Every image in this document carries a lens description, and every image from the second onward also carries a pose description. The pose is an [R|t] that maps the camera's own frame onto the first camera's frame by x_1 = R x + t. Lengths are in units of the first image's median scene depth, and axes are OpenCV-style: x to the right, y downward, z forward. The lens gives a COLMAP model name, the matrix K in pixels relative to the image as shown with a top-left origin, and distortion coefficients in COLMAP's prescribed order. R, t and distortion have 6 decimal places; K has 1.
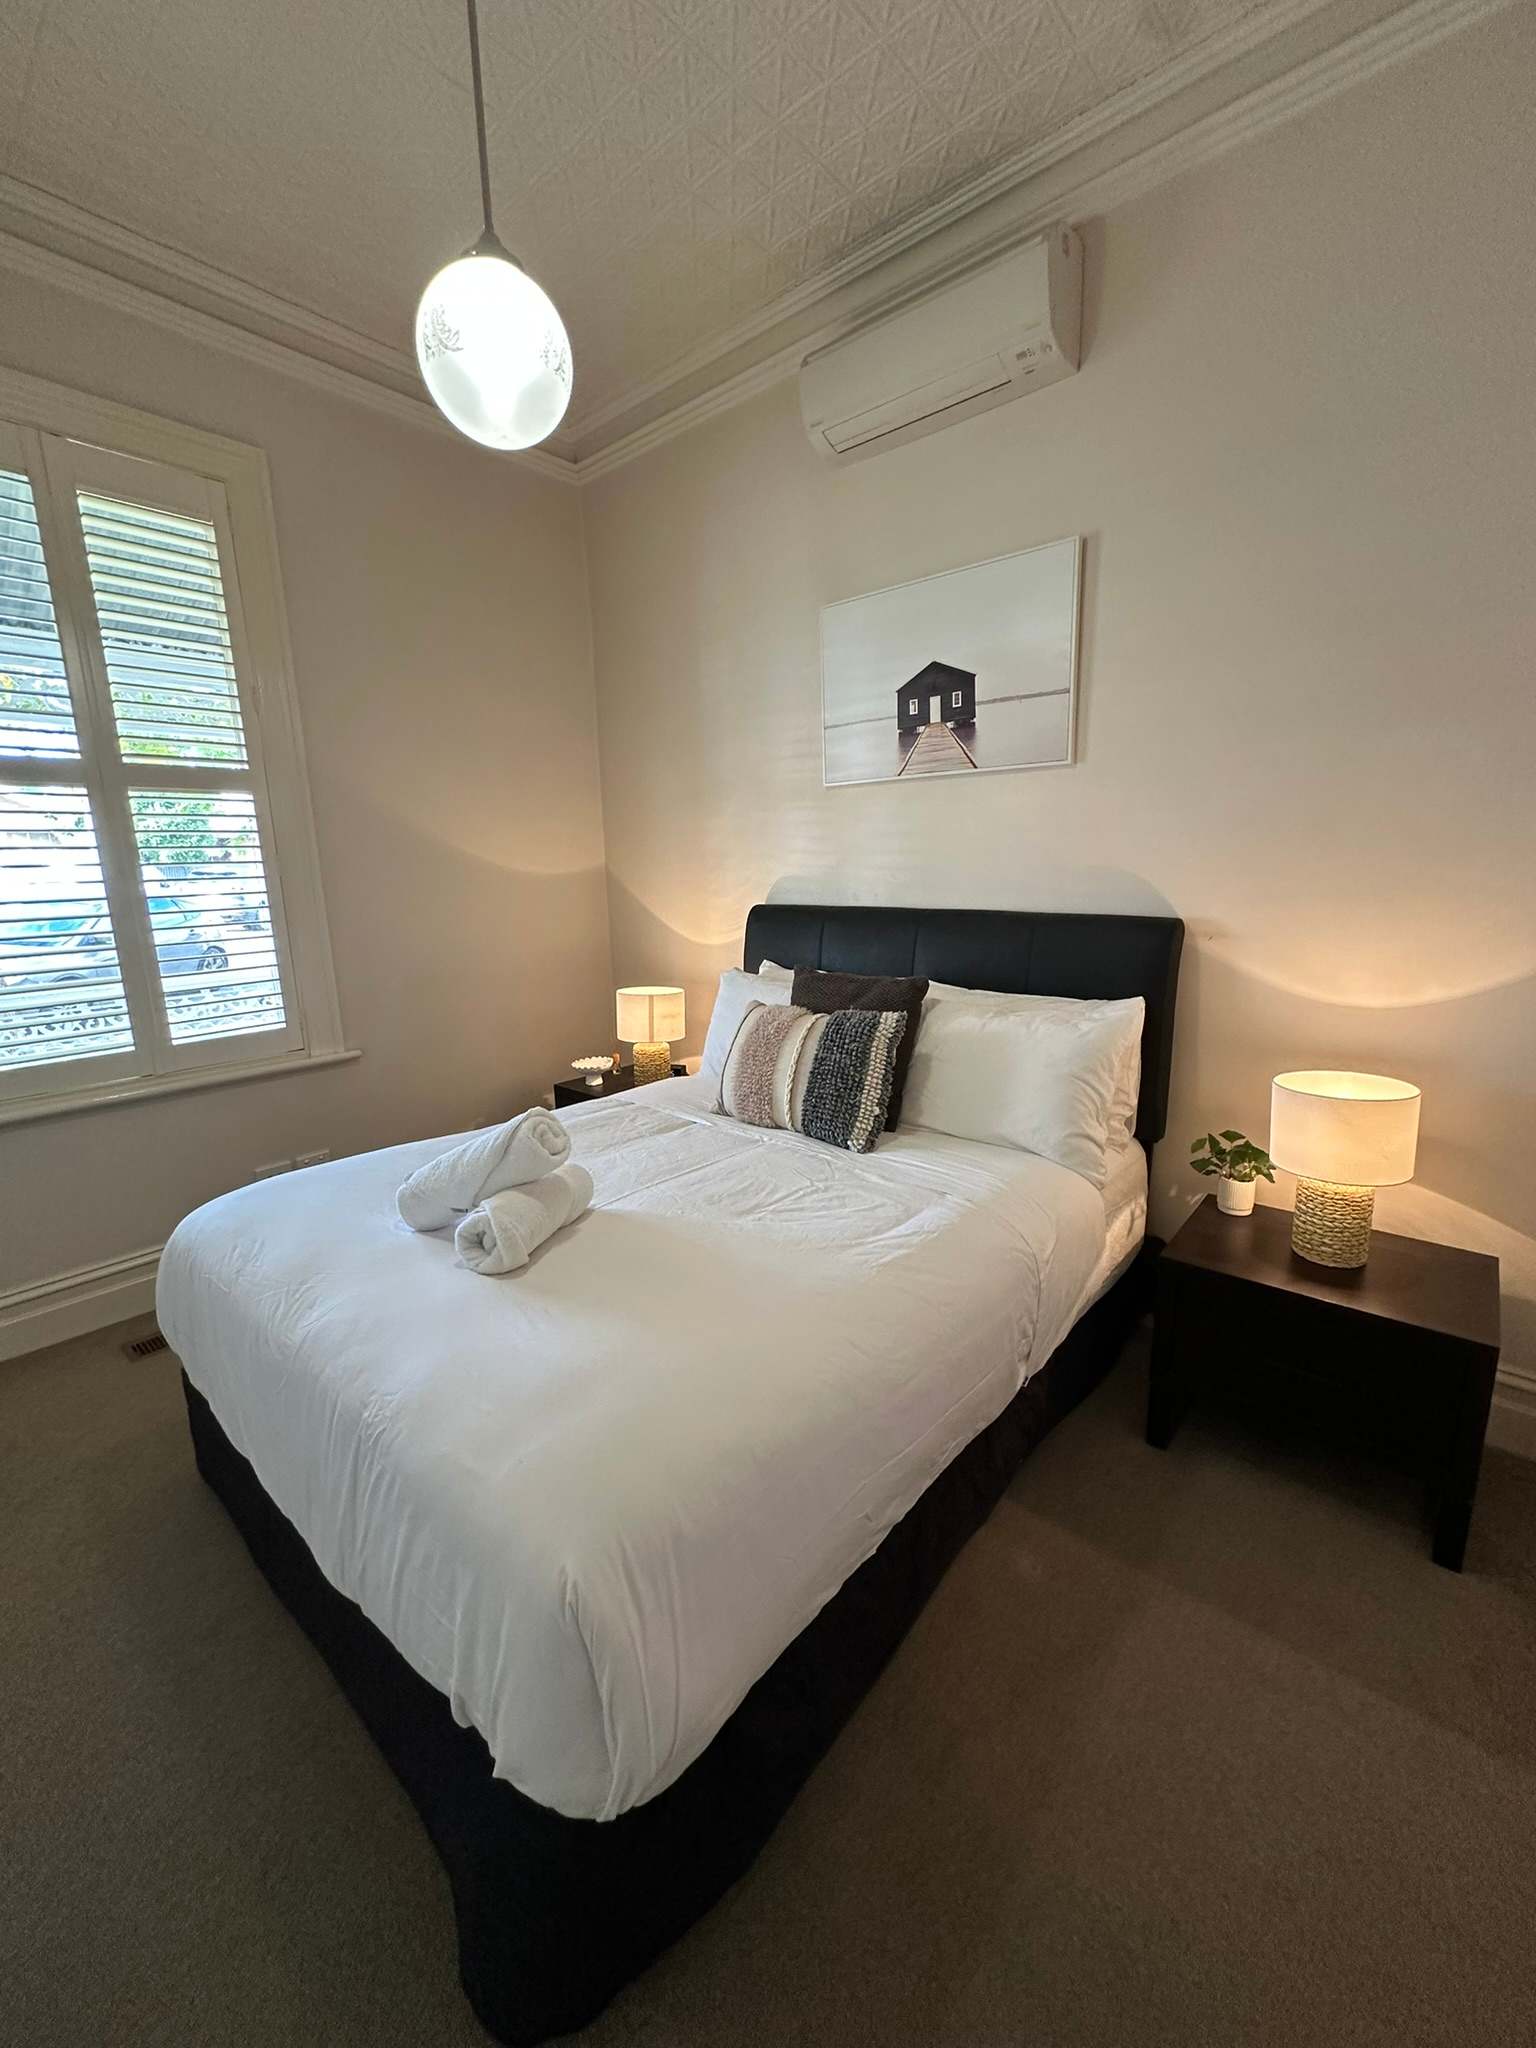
lens RADIAL K [[835.5, 0, 759.1], [0, 835.5, 1010.4], [0, 0, 1]] dist [0.001114, 0.000118]
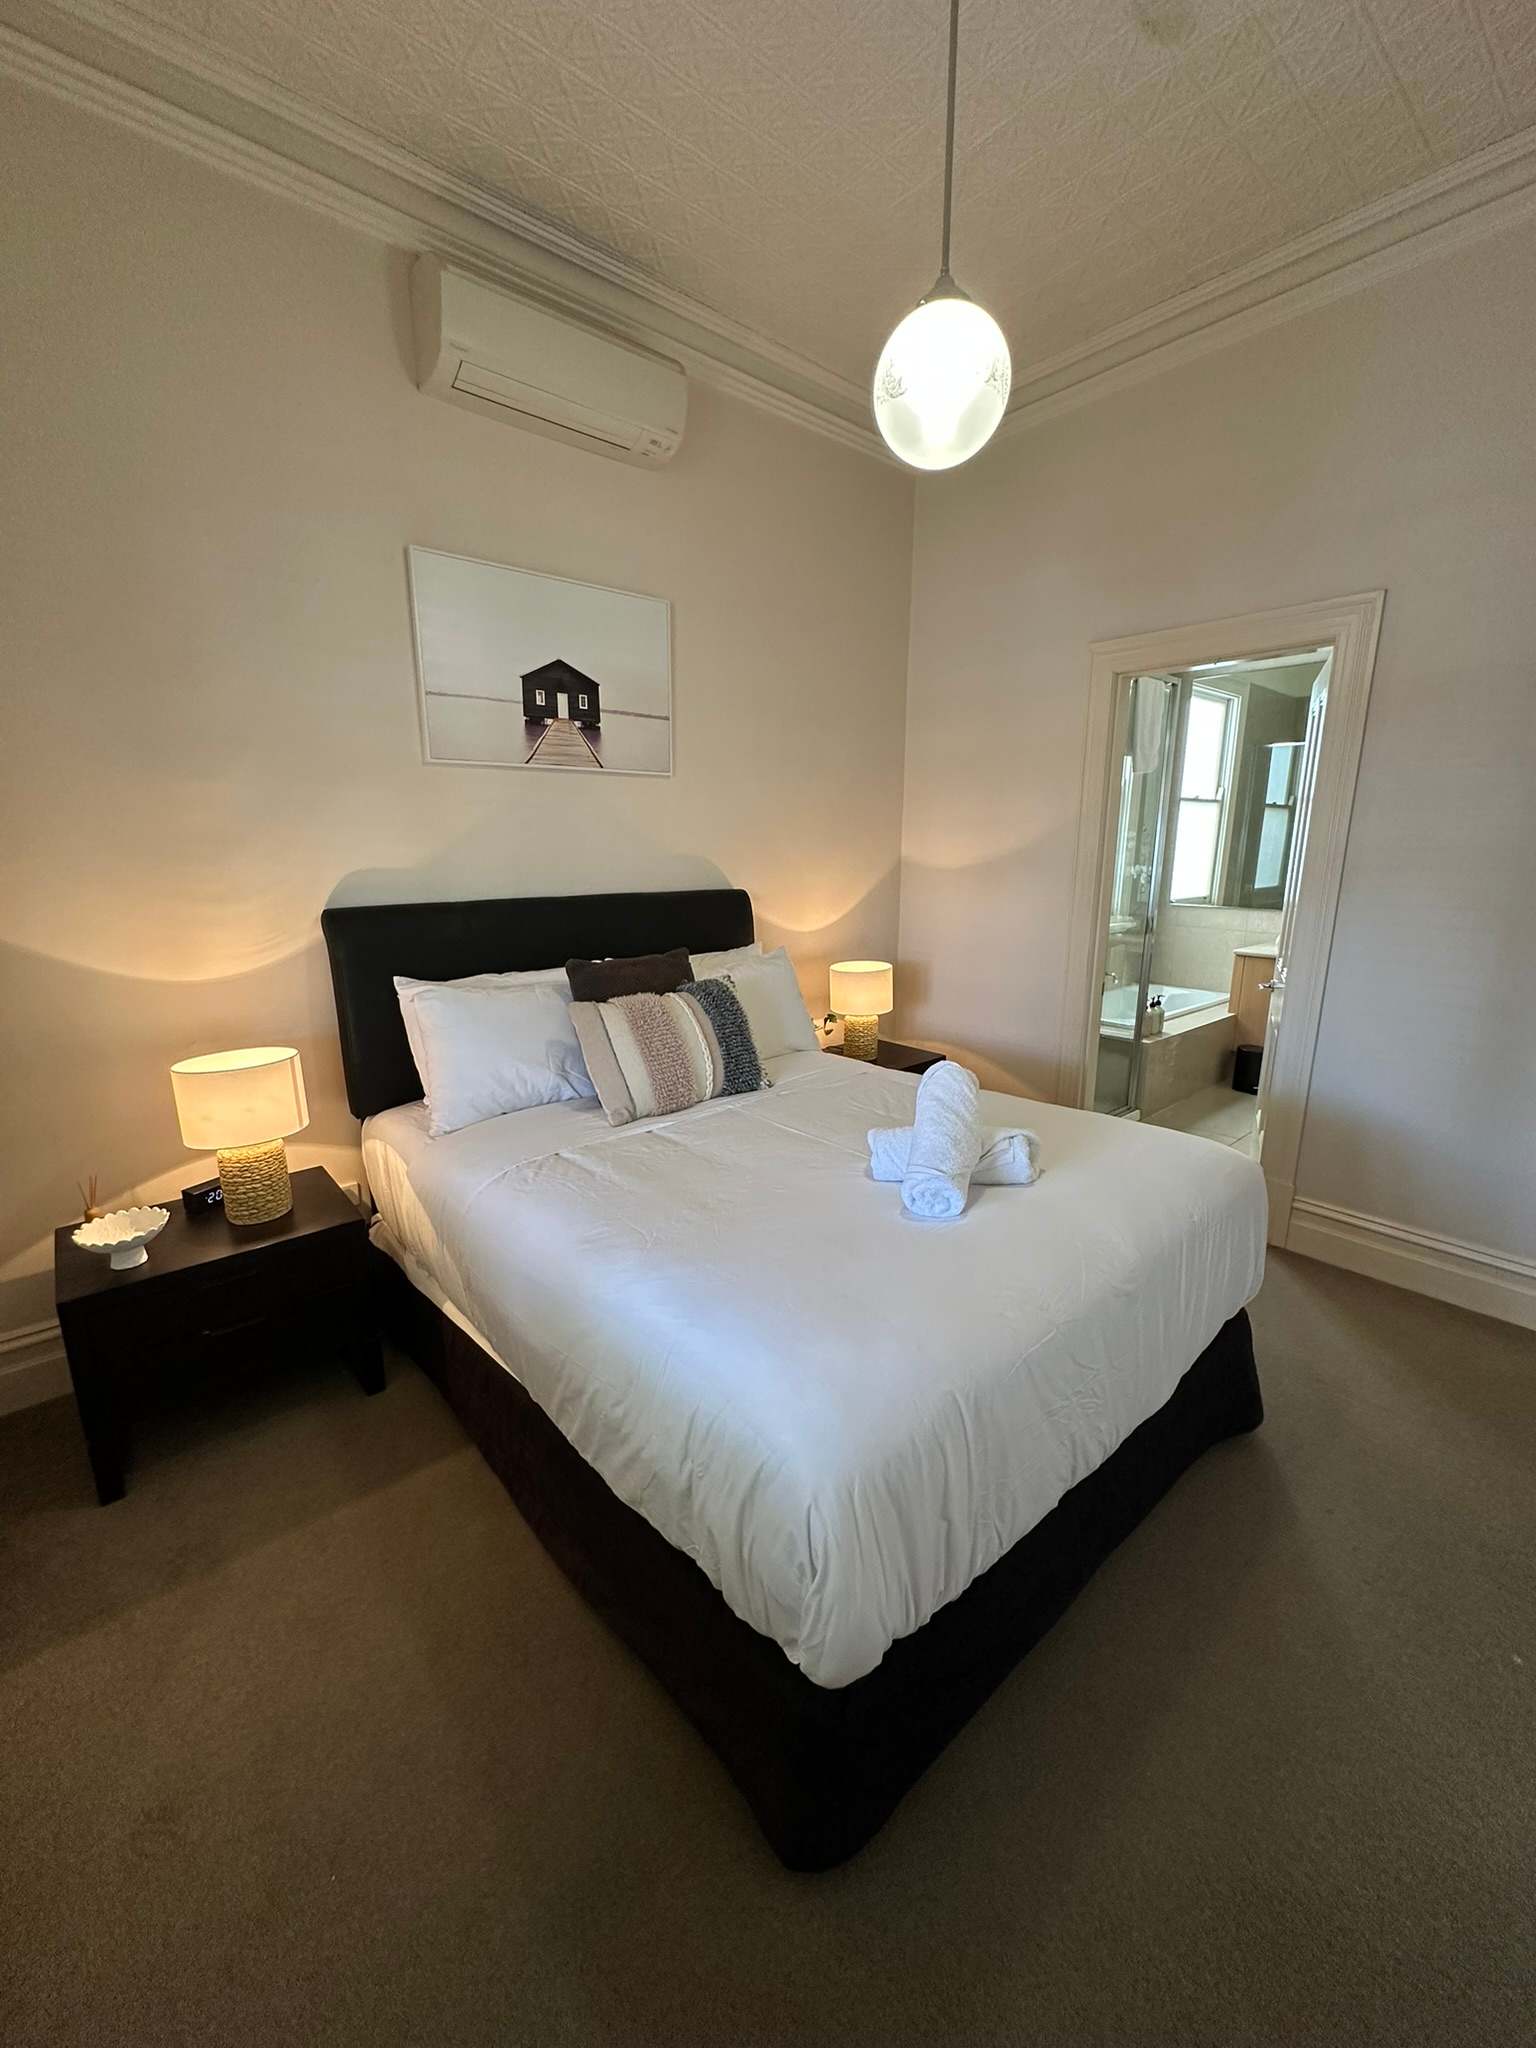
lens RADIAL K [[801.4, 0, 768.0], [0, 801.4, 1024.0], [0, 0, 1]] dist [-0.023324, 0.000013]
pose [[0.119865, -0.206954, 0.970980, -0.835482], [0.169685, 0.967911, 0.185353, -0.115112], [-0.978182, 0.142543, 0.151135, 0.661512]]
